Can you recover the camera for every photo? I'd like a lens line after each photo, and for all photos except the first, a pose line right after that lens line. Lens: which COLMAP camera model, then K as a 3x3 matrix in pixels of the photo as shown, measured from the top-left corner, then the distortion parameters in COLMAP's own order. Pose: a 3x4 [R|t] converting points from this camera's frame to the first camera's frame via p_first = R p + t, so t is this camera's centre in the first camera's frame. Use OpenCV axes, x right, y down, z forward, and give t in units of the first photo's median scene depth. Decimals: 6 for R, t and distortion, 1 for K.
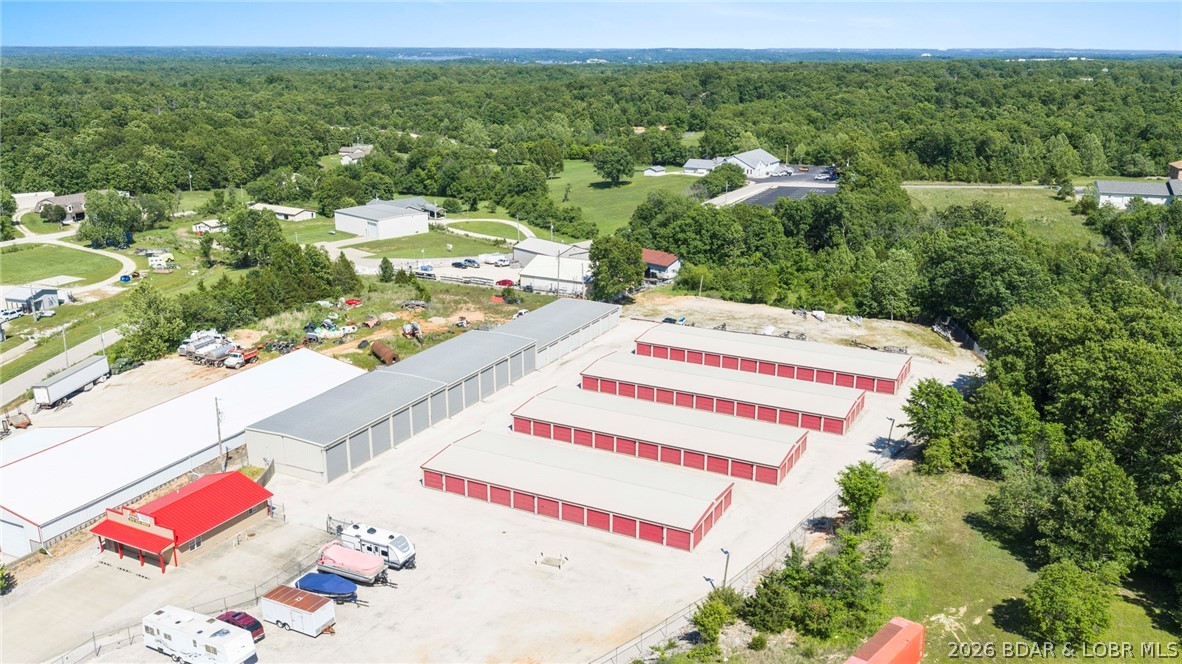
lens RADIAL K [[978.6, 0, 593.2], [0, 978.6, 330.6], [0, 0, 1]] dist [0.026000, -0.046106]
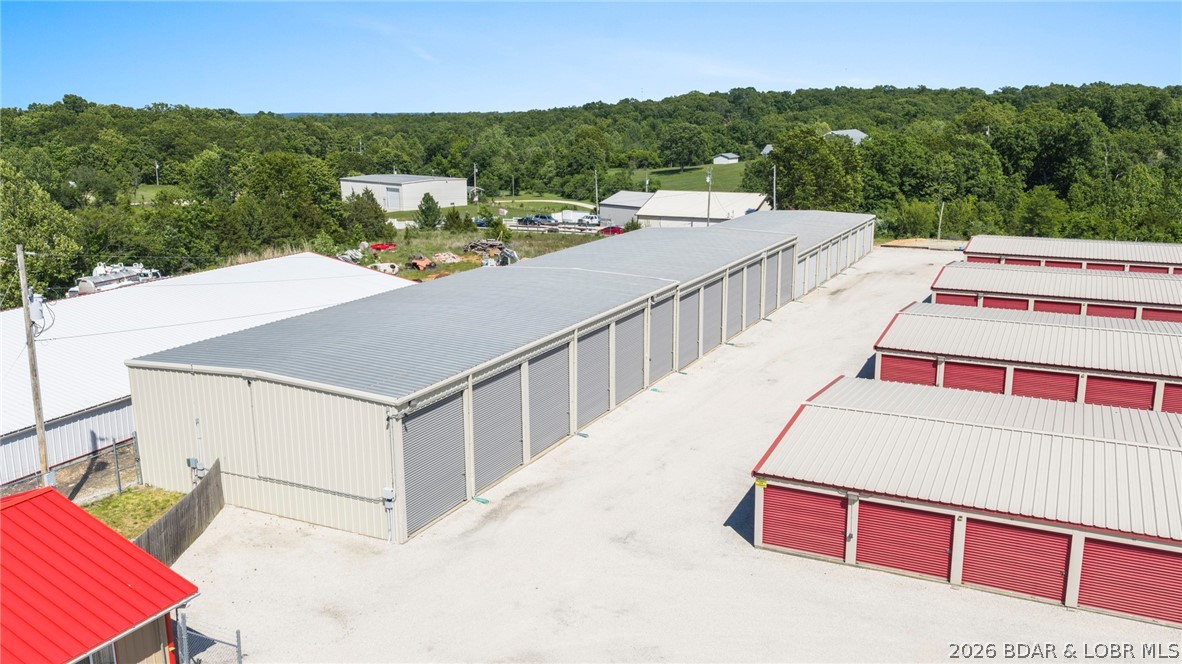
lens RADIAL K [[977.3, 0, 594.1], [0, 977.3, 330.3], [0, 0, 1]] dist [0.033070, -0.067651]
pose [[0.999876, -0.011867, 0.010388, -0.209554], [0.012492, 0.997980, -0.062283, 0.109046], [-0.009628, 0.062405, 0.998004, 0.682903]]
